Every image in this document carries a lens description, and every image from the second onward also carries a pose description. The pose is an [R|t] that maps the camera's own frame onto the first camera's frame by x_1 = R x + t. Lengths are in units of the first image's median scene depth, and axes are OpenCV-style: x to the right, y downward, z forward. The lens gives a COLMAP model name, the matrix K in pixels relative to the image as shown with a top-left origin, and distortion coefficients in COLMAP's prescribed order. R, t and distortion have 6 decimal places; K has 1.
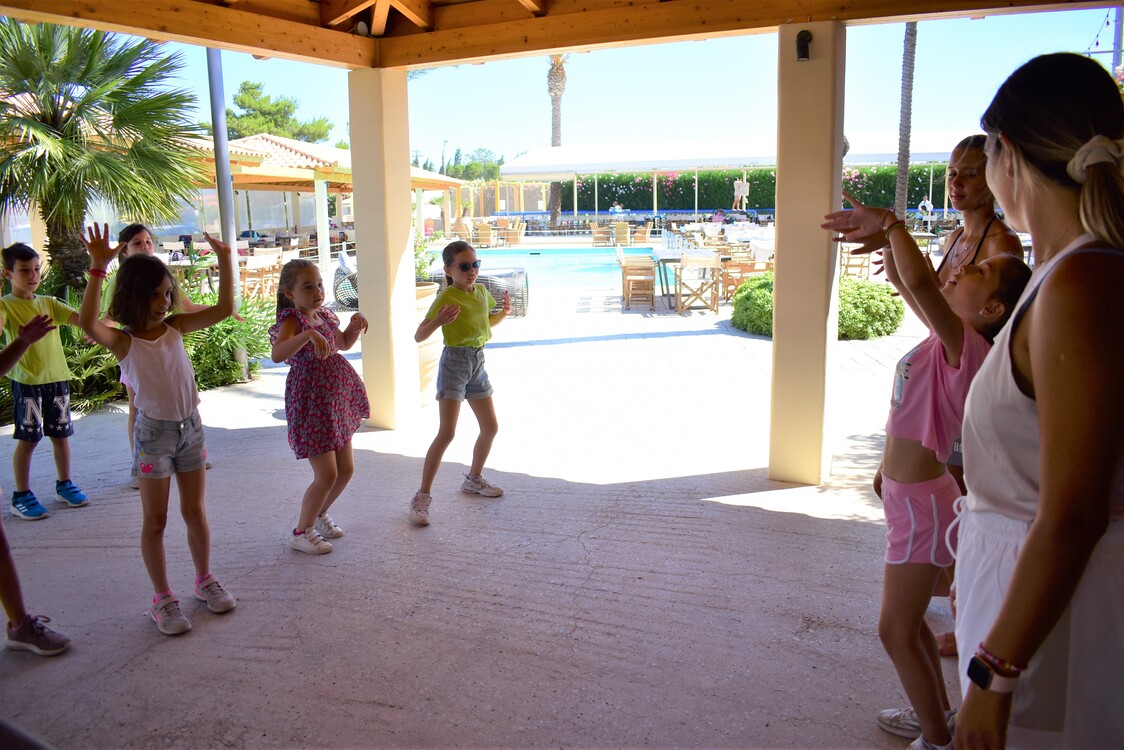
lens RADIAL K [[877.0, 0, 560.7], [0, 877.0, 374.9], [0, 0, 1]] dist [-0.090139, 0.010924]
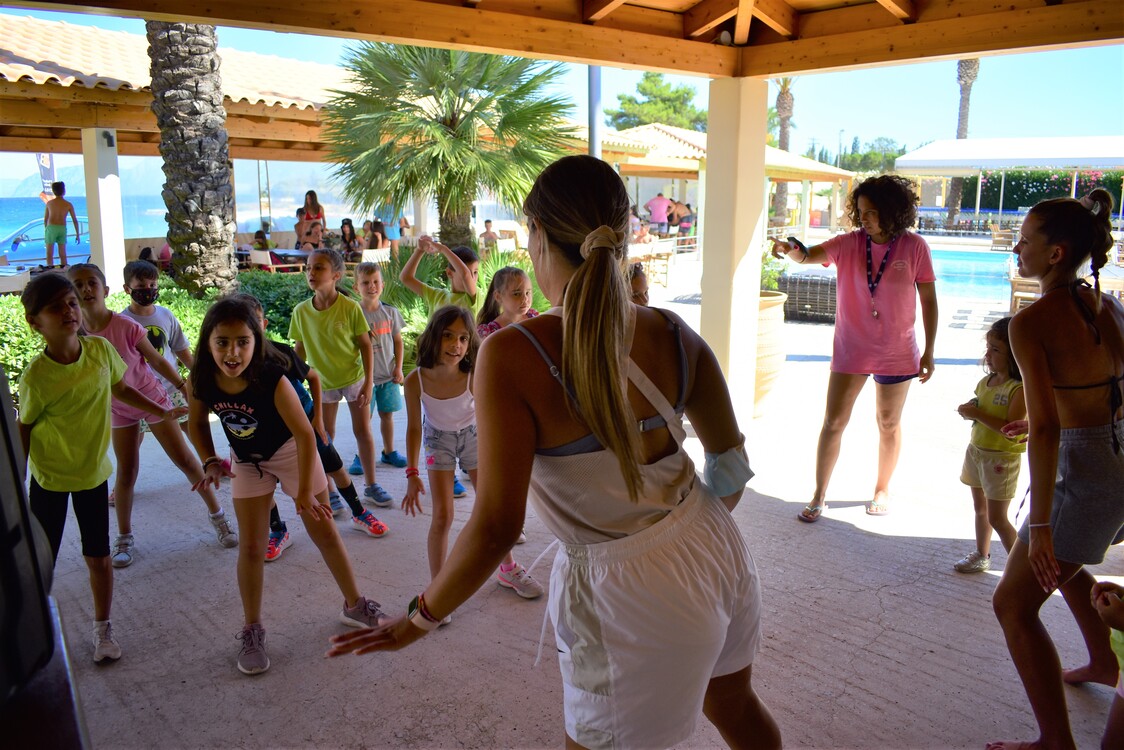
lens RADIAL K [[877.0, 0, 557.6], [0, 877.0, 369.4], [0, 0, 1]] dist [-0.090139, 0.010924]
pose [[0.905017, 0.106049, -0.411944, 0.047511], [-0.101963, 0.994275, 0.031955, -0.032298], [0.412975, 0.013083, 0.910649, 0.011885]]
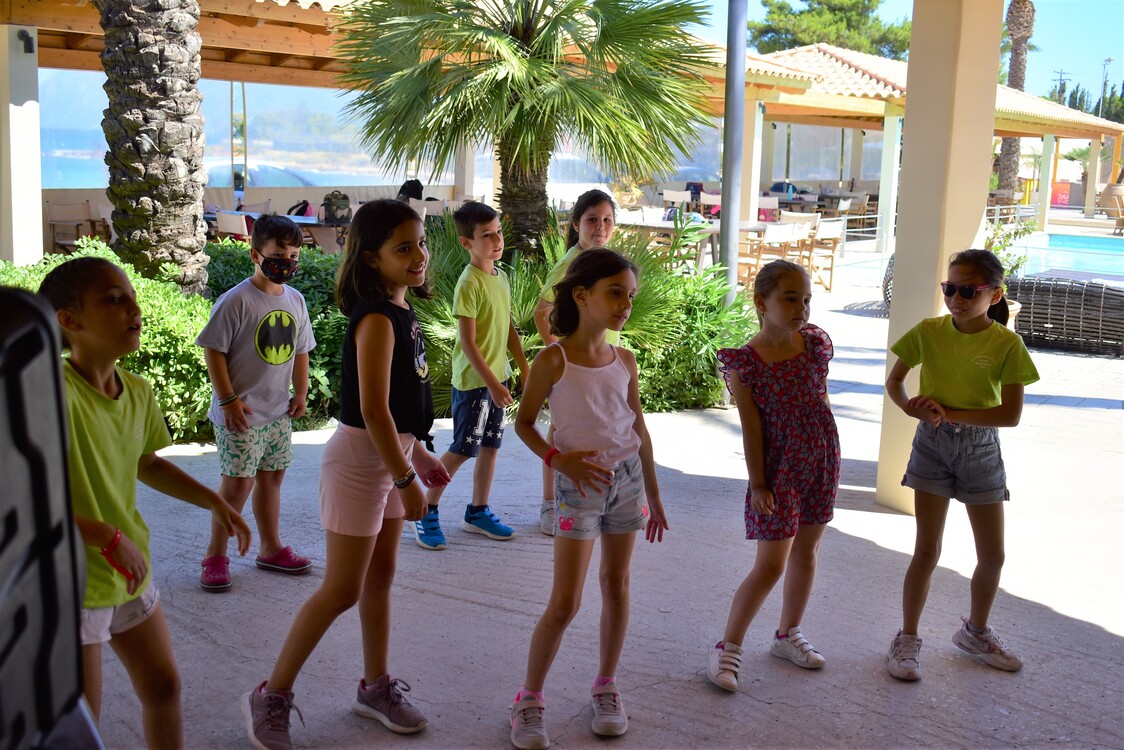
lens RADIAL K [[1320.7, 0, 560.1], [0, 1320.7, 371.5], [0, 0, 1]] dist [-0.051431, 0.000000]
pose [[0.868213, 0.130486, -0.478728, 0.044842], [-0.141691, 0.989828, 0.012826, -0.023005], [0.475532, 0.056696, 0.877870, -0.016517]]
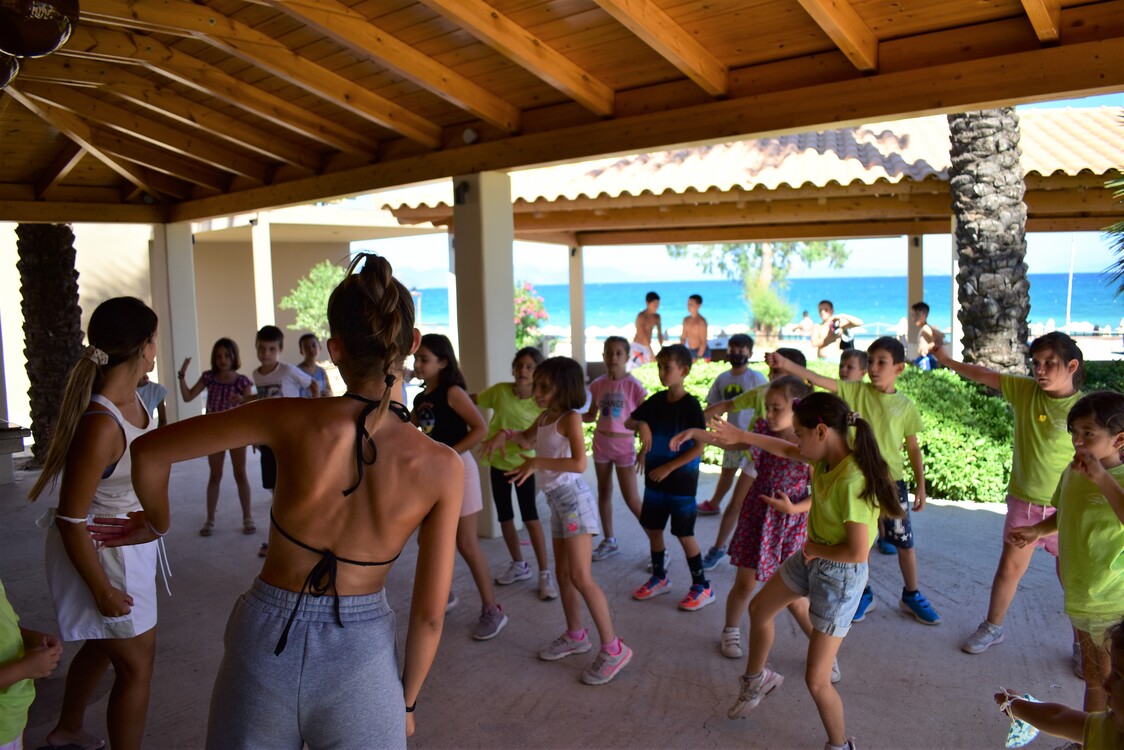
lens RADIAL K [[877.0, 0, 571.6], [0, 877.0, 383.9], [0, 0, 1]] dist [-0.090139, 0.010924]
pose [[-0.157839, 0.131746, -0.978637, 0.384136], [-0.150899, 0.976202, 0.155756, -0.157710], [0.975867, 0.172259, -0.134202, 0.605192]]
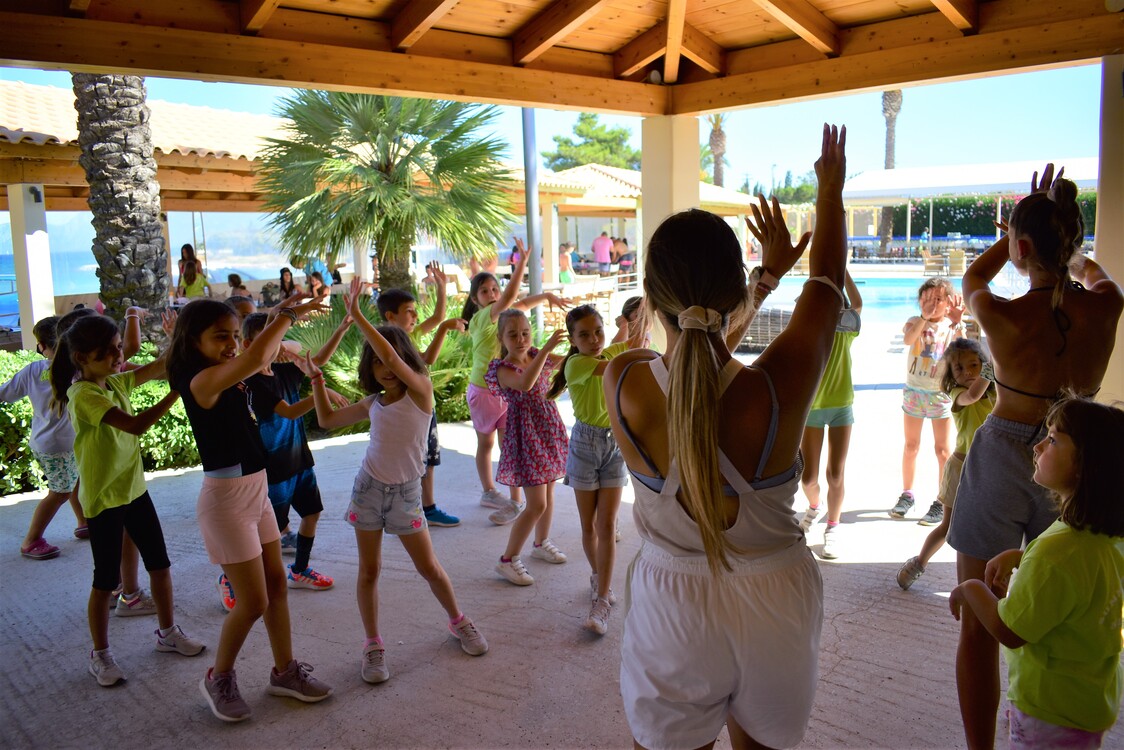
lens RADIAL K [[877.0, 0, 558.8], [0, 877.0, 368.3], [0, 0, 1]] dist [-0.090139, 0.010924]
pose [[0.932127, 0.048491, -0.358871, 0.047679], [-0.059859, 0.997994, -0.020628, -0.032796], [0.357151, 0.040709, 0.933159, 0.020079]]
